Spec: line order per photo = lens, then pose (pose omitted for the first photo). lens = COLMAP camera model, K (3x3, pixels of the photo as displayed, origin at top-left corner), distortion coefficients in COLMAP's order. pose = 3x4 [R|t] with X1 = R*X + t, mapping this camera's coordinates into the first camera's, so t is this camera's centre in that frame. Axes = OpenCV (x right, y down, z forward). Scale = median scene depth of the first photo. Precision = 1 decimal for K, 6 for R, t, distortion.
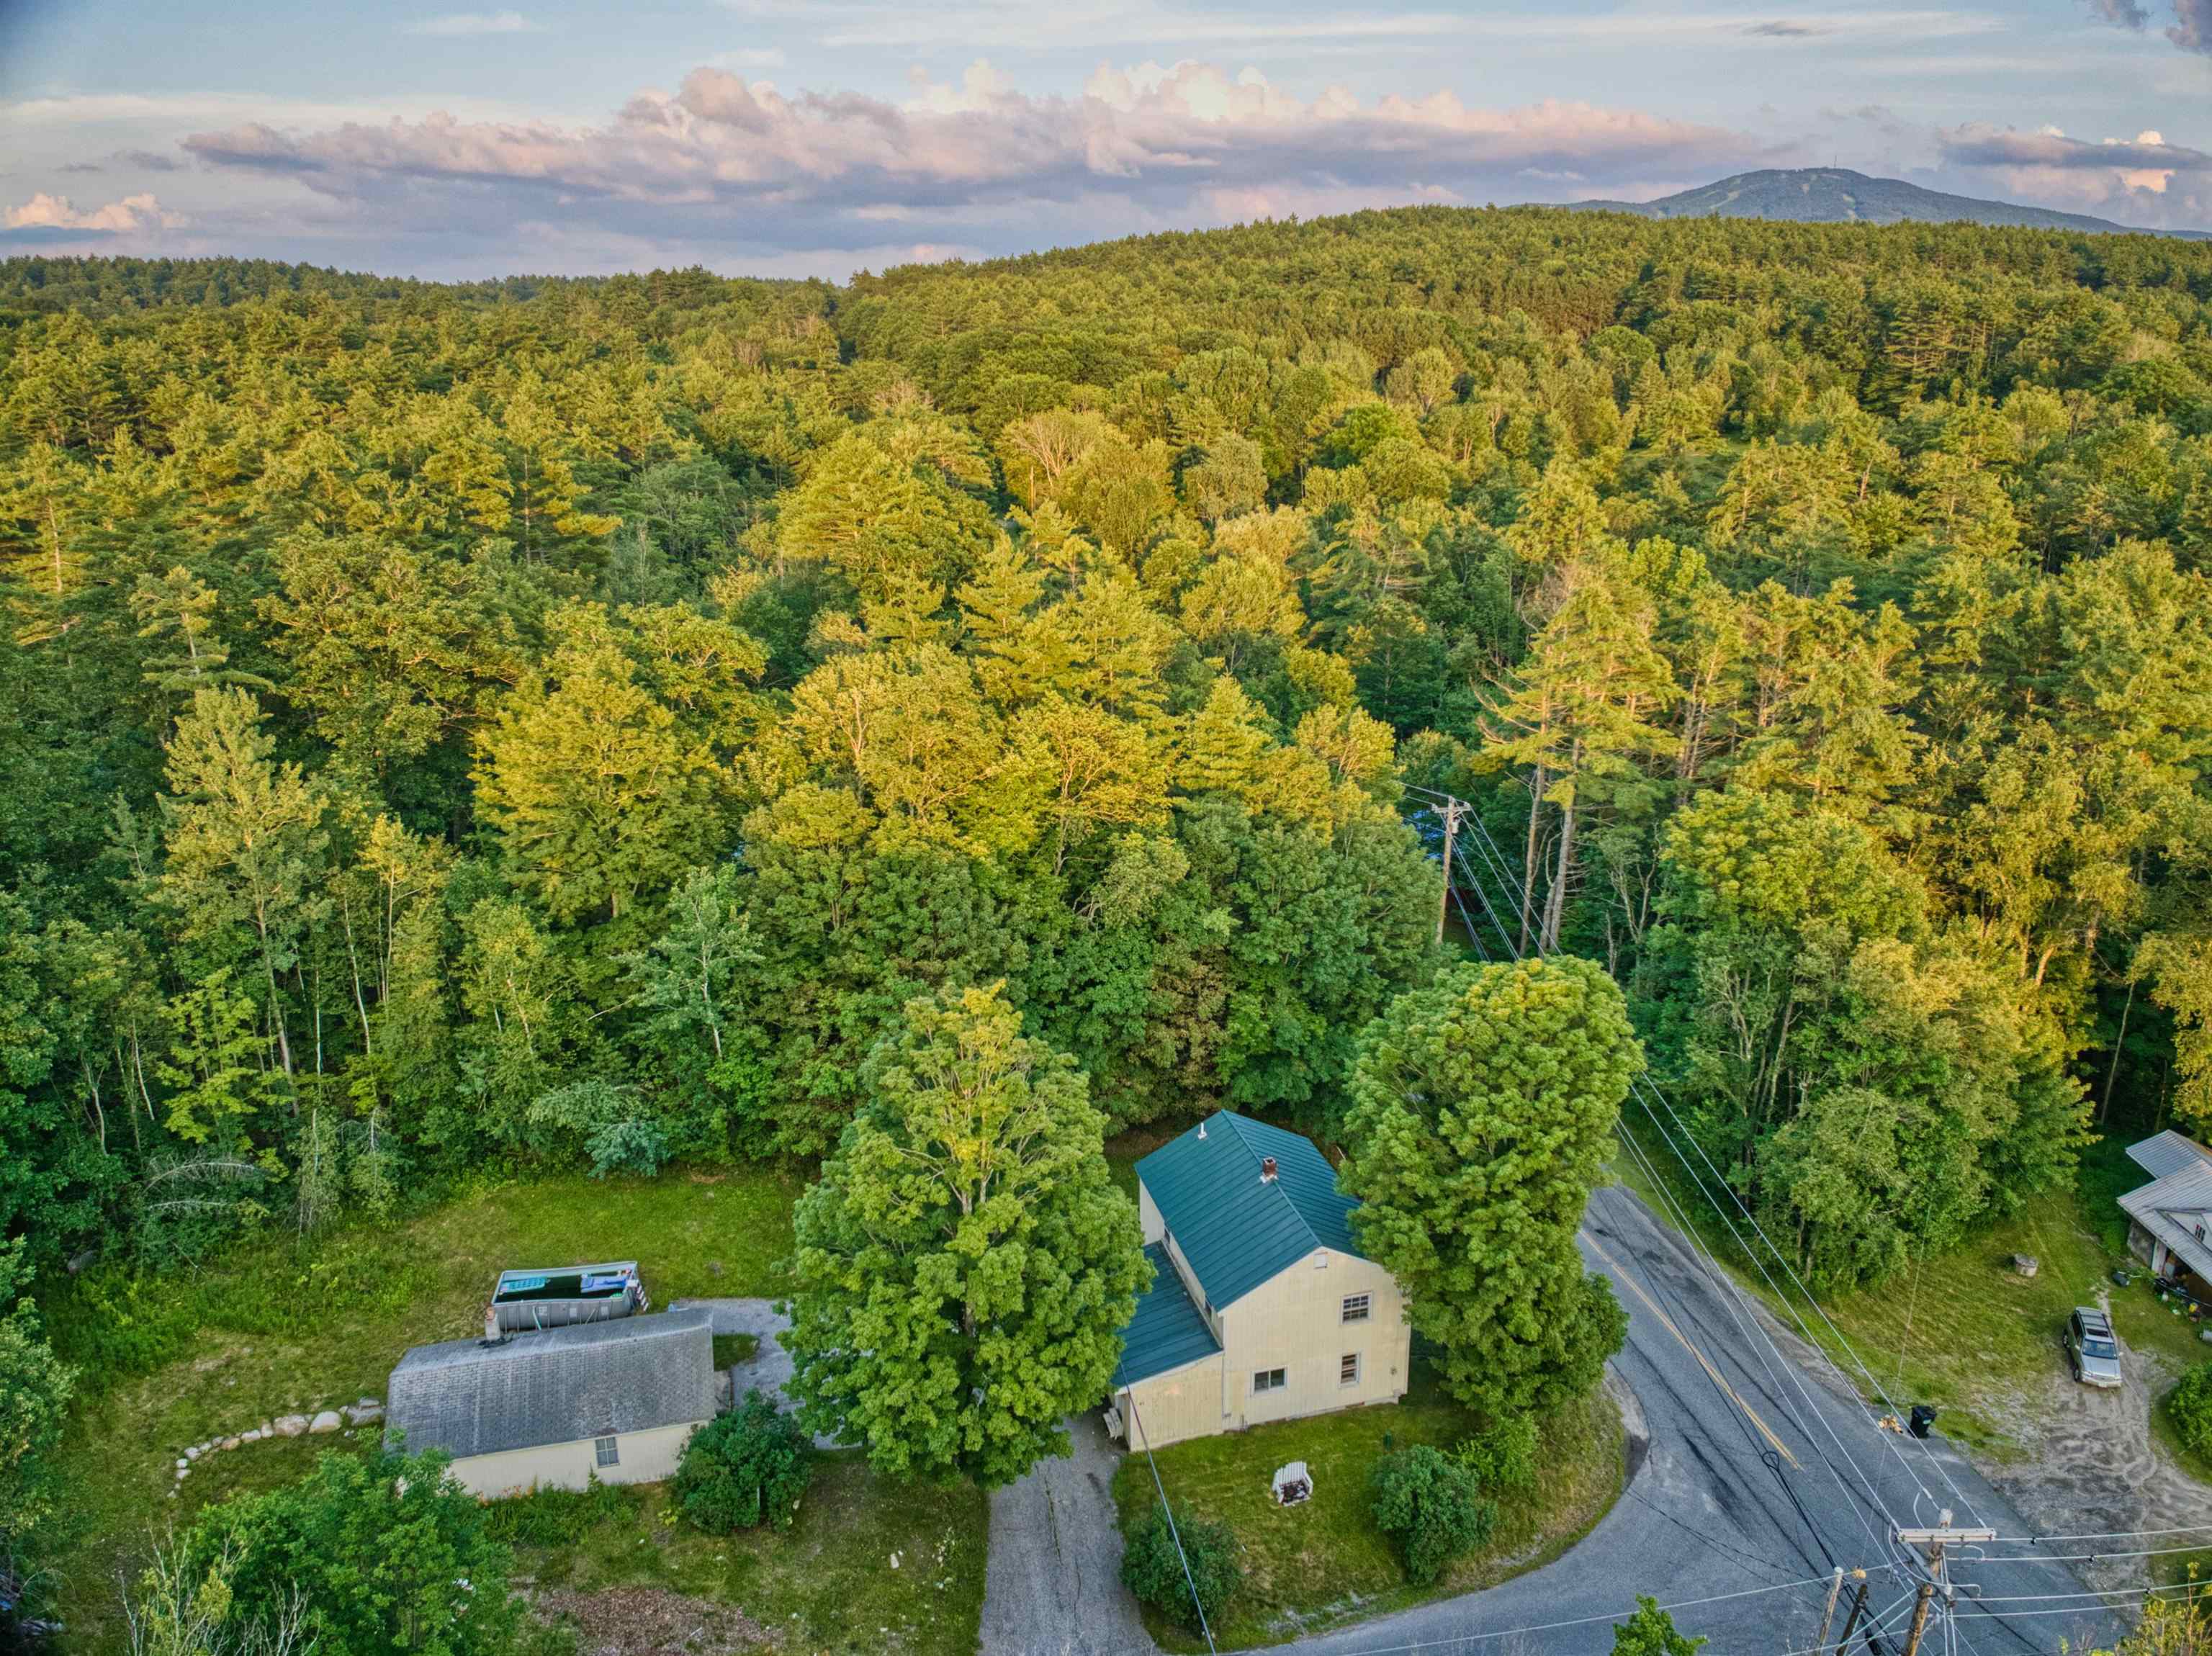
lens RADIAL K [[1509.1, 0, 1106.0], [0, 1509.1, 828.0], [0, 0, 1]] dist [0.092377, -0.197454]
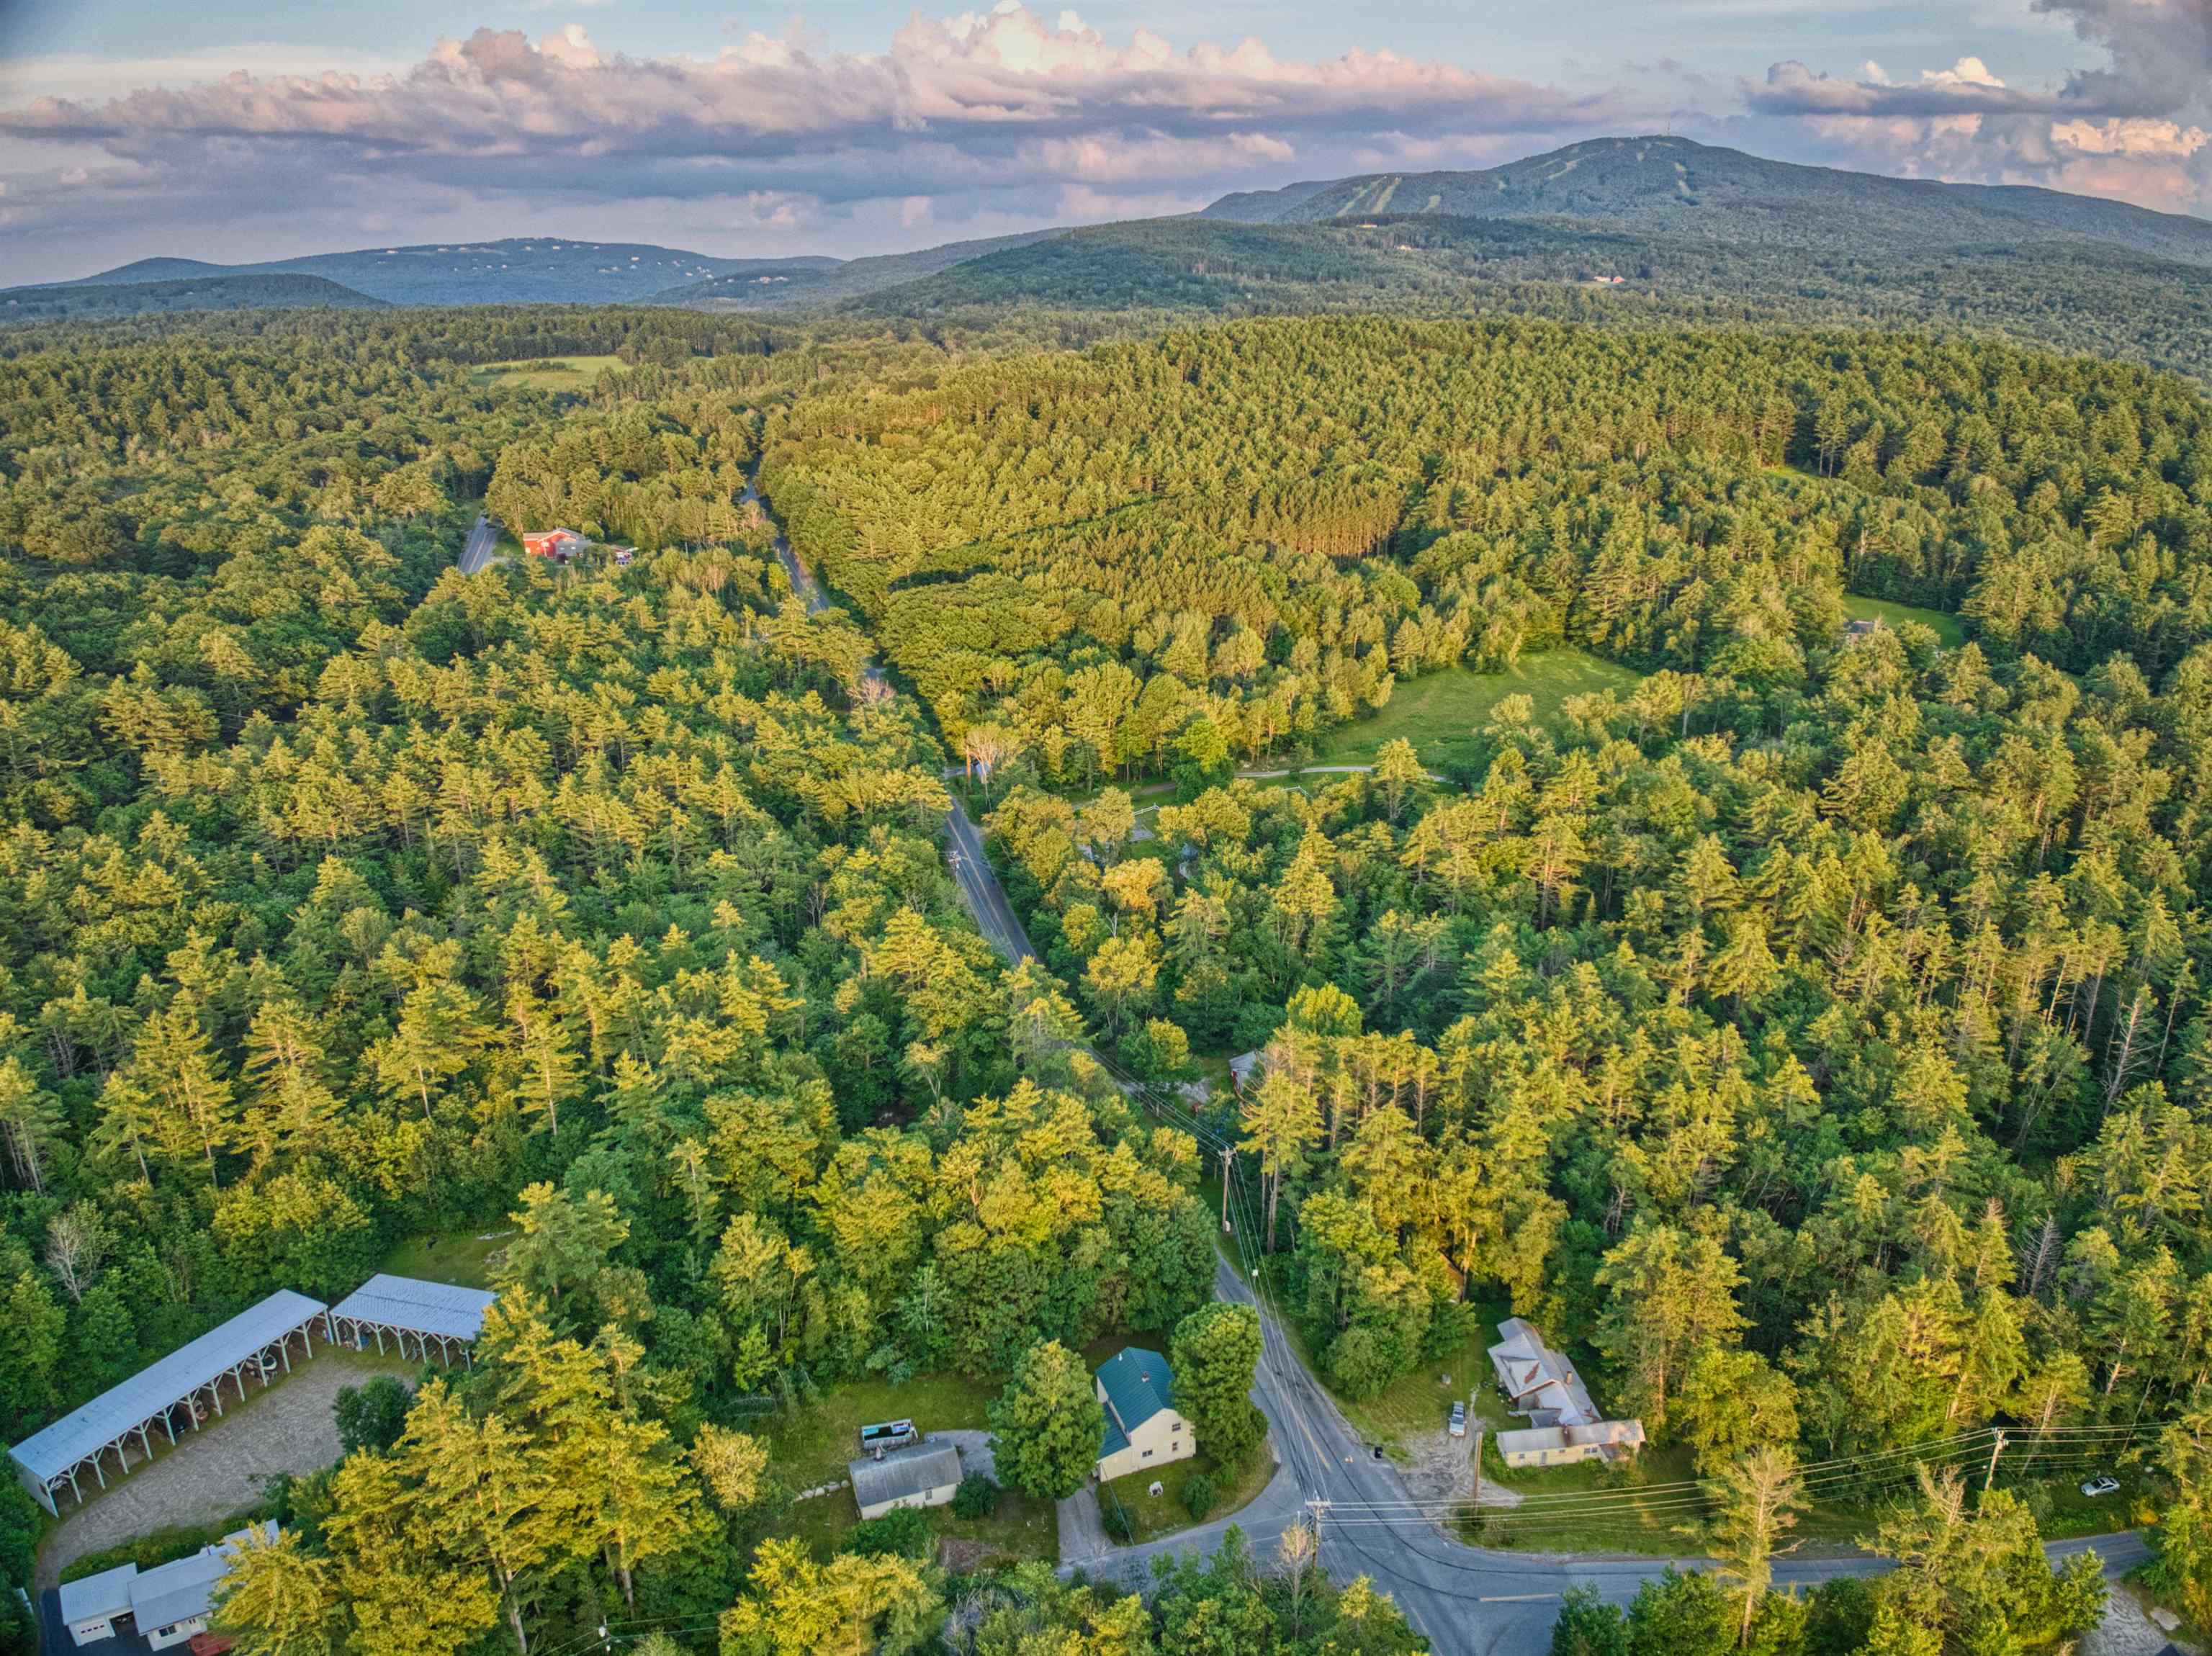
lens RADIAL K [[1509.1, 0, 1106.0], [0, 1509.1, 828.0], [0, 0, 1]] dist [0.092377, -0.197454]
pose [[0.996130, -0.031470, 0.082071, -0.155690], [0.028718, 0.998992, 0.034494, -0.842609], [-0.083073, -0.032003, 0.996029, -1.672651]]
